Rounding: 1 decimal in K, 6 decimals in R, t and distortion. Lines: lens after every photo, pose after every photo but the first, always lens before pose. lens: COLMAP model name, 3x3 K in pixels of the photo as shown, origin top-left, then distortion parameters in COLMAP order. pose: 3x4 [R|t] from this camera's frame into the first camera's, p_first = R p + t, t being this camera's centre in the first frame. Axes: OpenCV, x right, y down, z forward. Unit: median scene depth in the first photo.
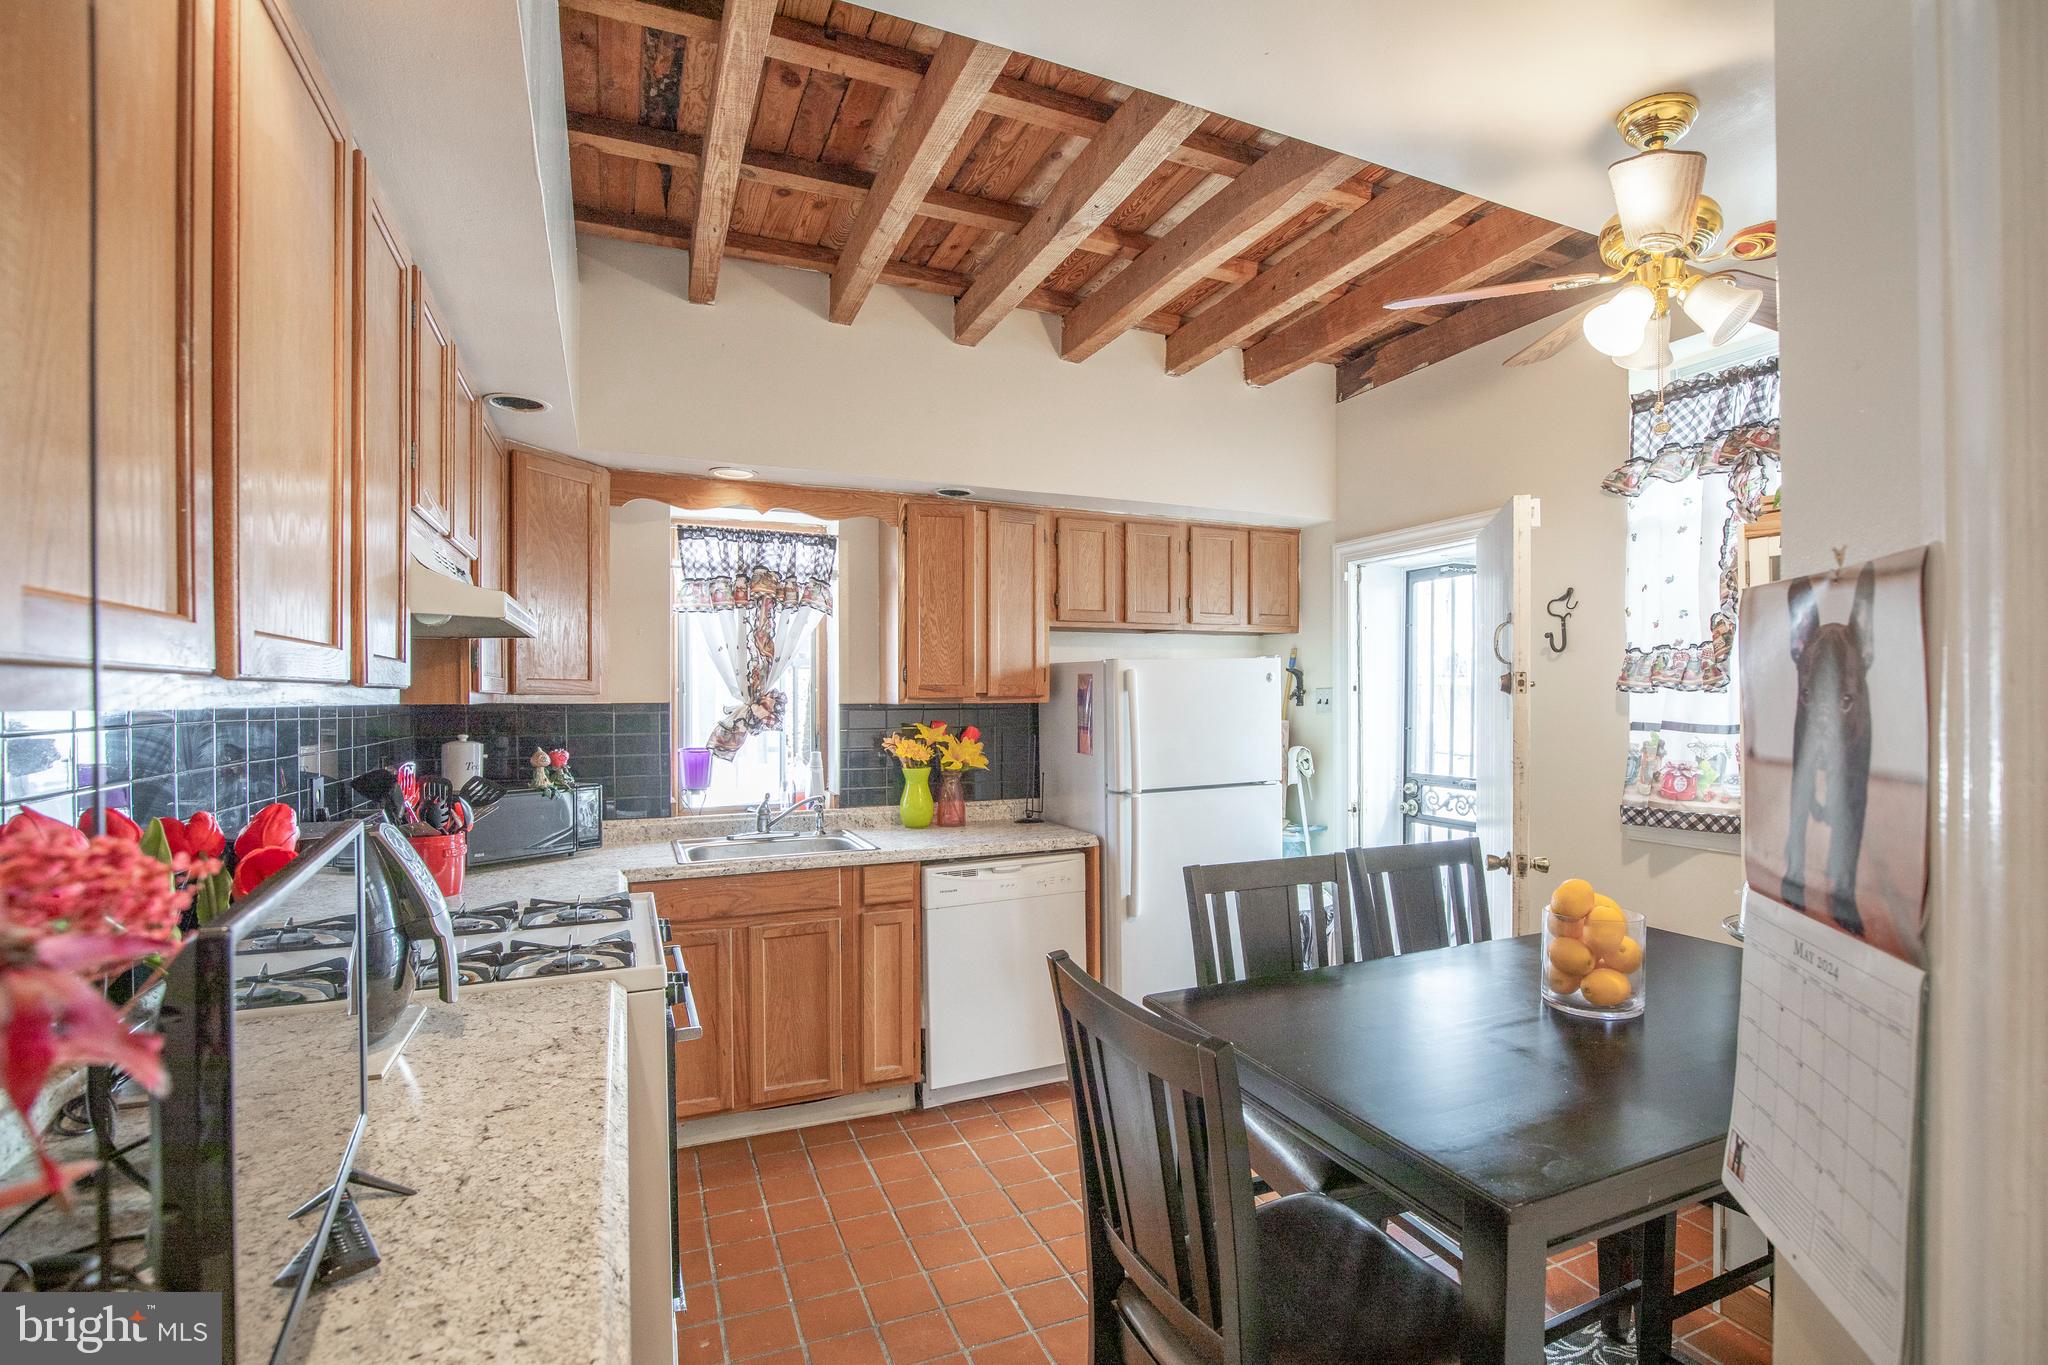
lens RADIAL K [[979.3, 0, 1060.6], [0, 979.3, 721.2], [0, 0, 1]] dist [-0.041243, -0.008159]
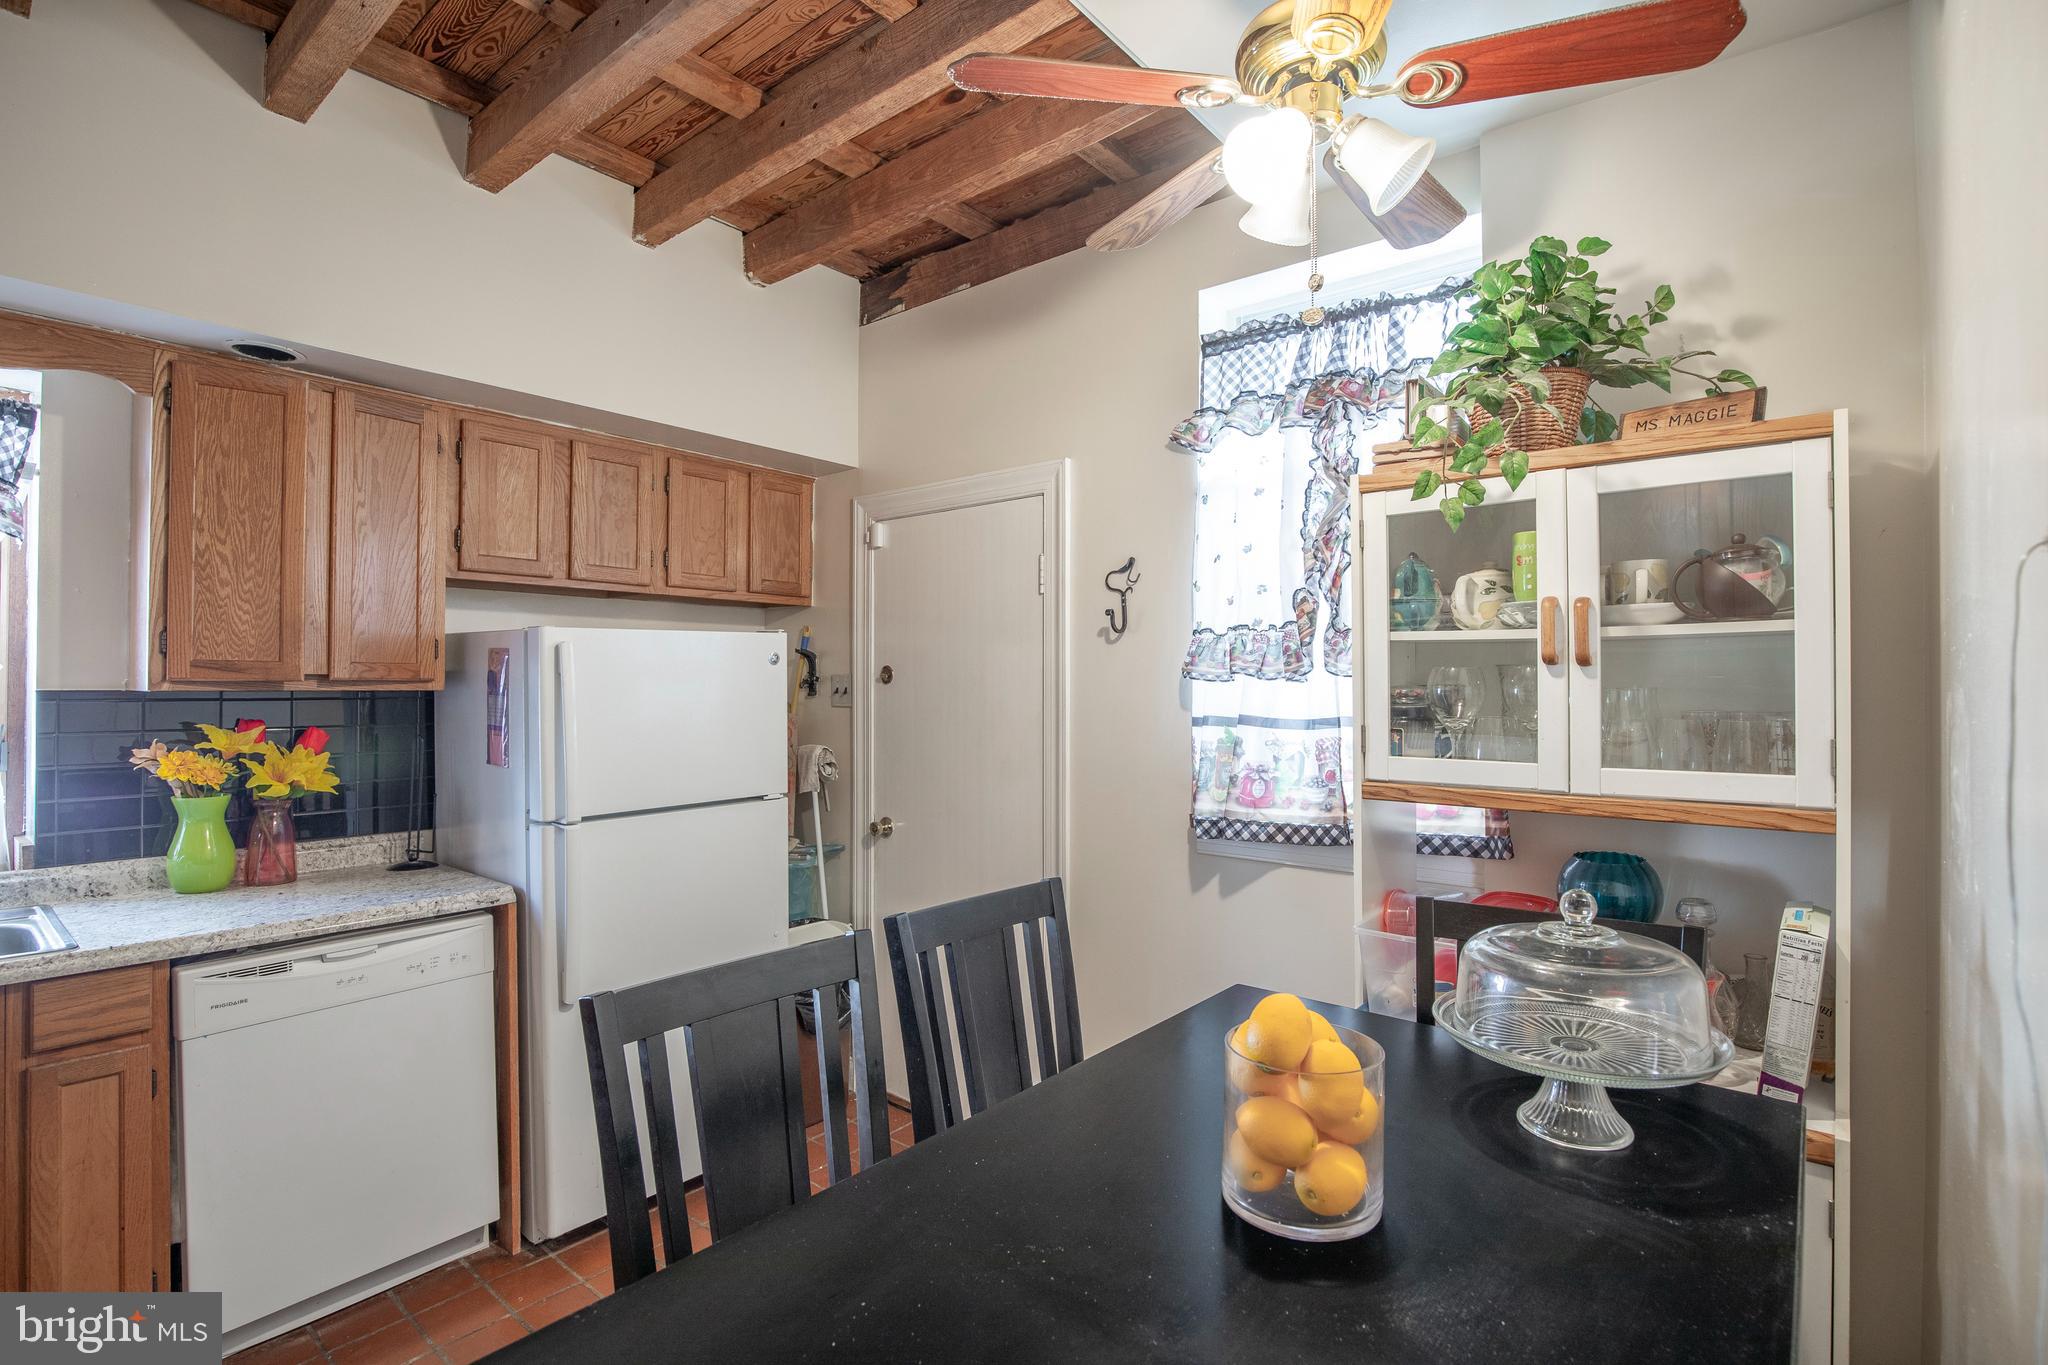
lens RADIAL K [[987.7, 0, 1031.5], [0, 987.7, 663.6], [0, 0, 1]] dist [-0.038671, 0.008026]
pose [[0.897516, 0.016264, 0.440682, 0.064595], [0.004824, 0.998898, -0.046690, -0.004730], [-0.440955, 0.044031, 0.896448, 0.250191]]
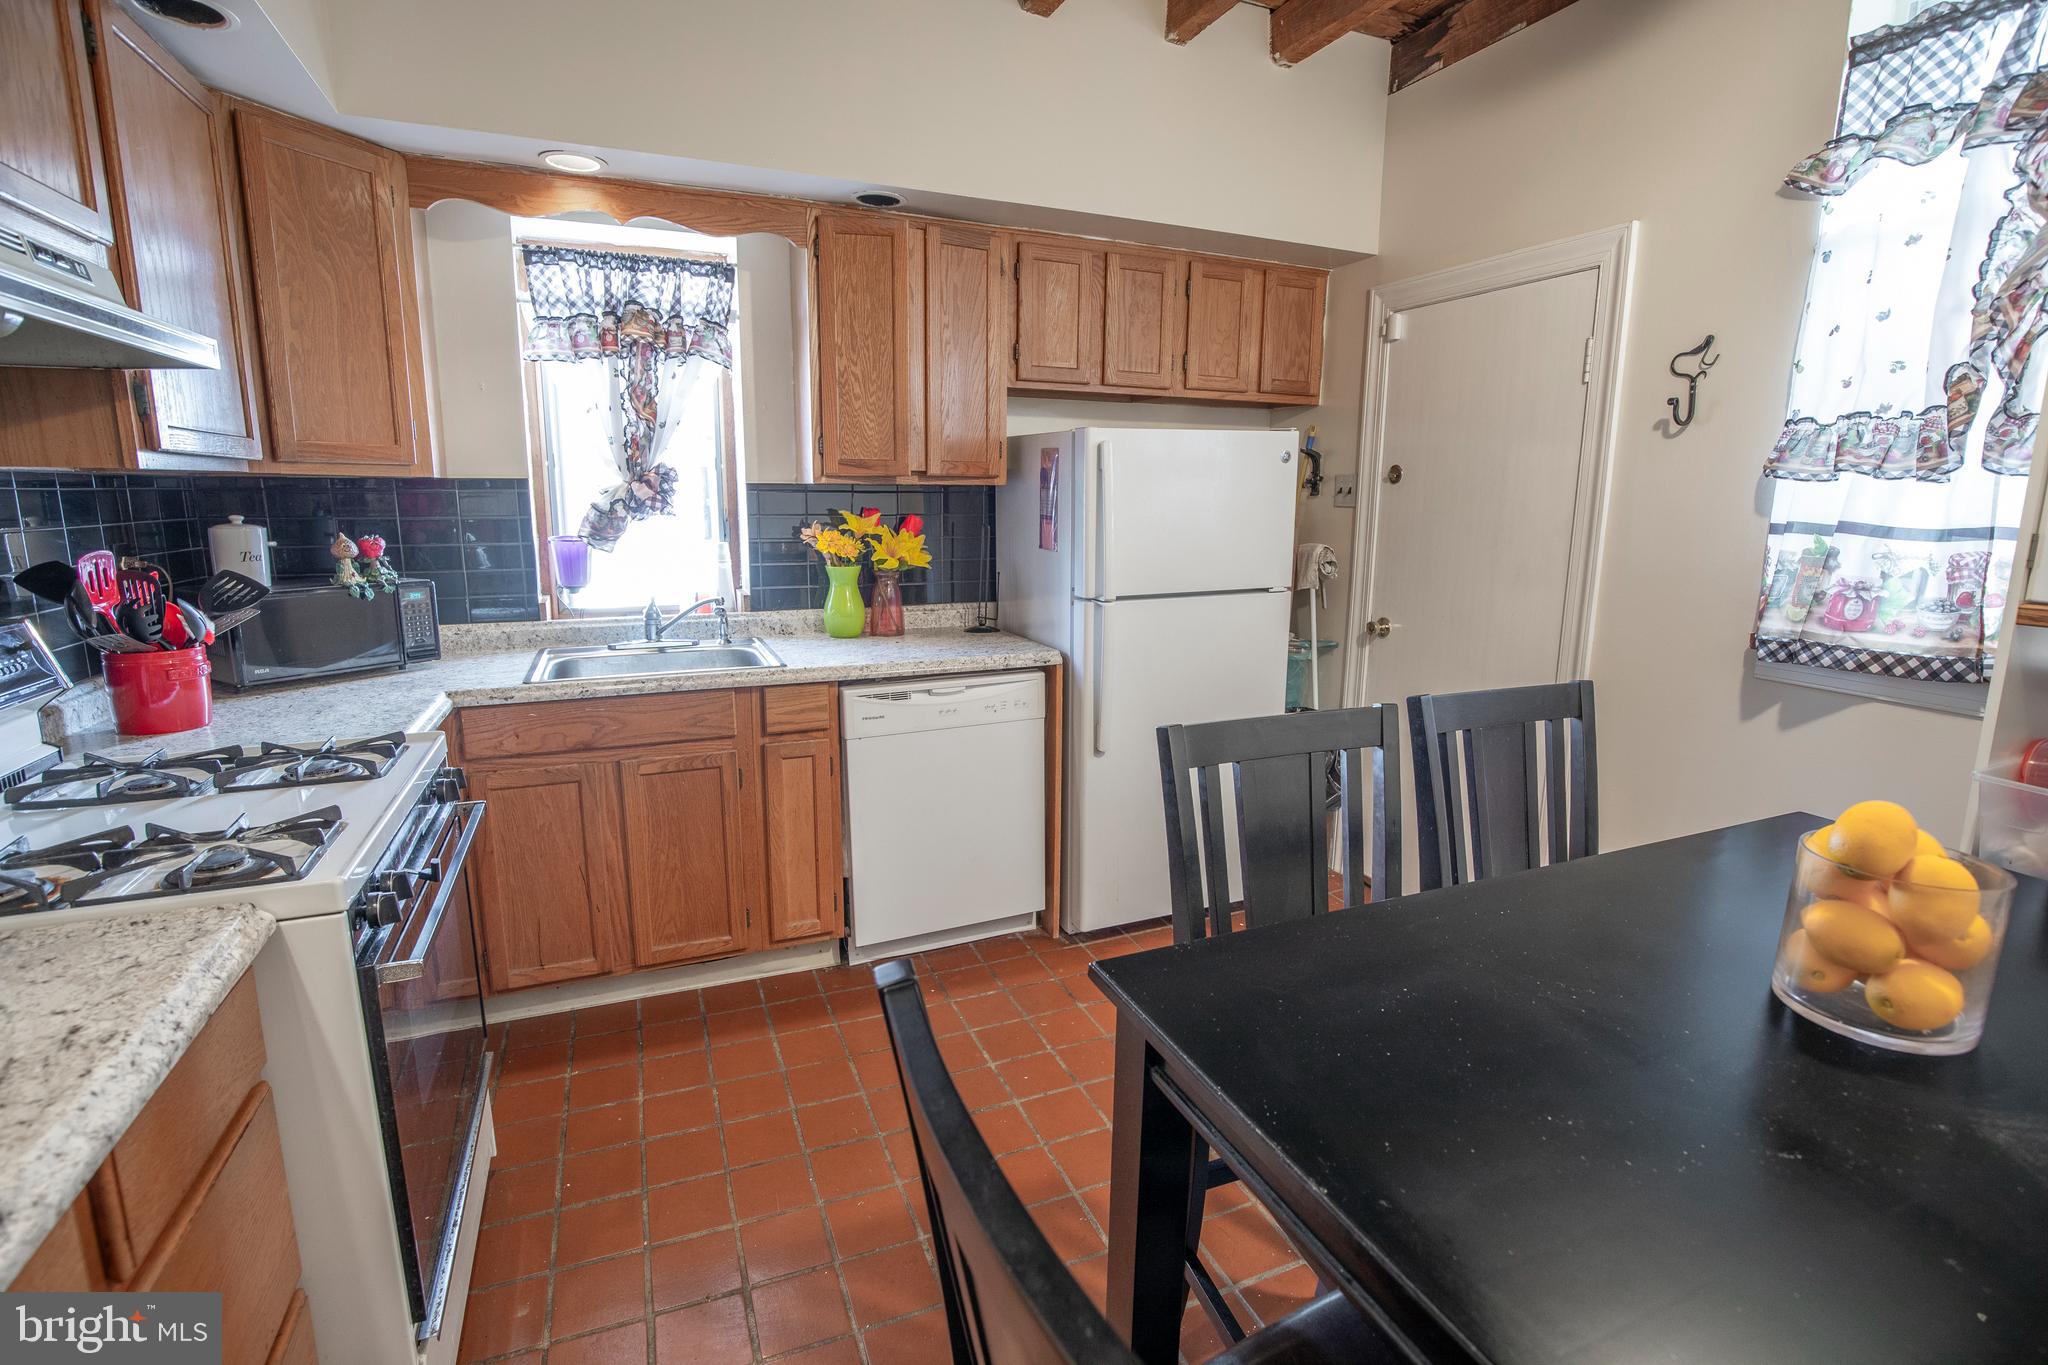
lens RADIAL K [[967.4, 0, 1018.7], [0, 967.4, 668.8], [0, 0, 1]] dist [-0.039061, 0.008921]
pose [[0.999423, 0.019719, -0.027667, 0.027605], [-0.015131, 0.987453, 0.157184, 0.006009], [0.030419, -0.156675, 0.987182, 0.222727]]
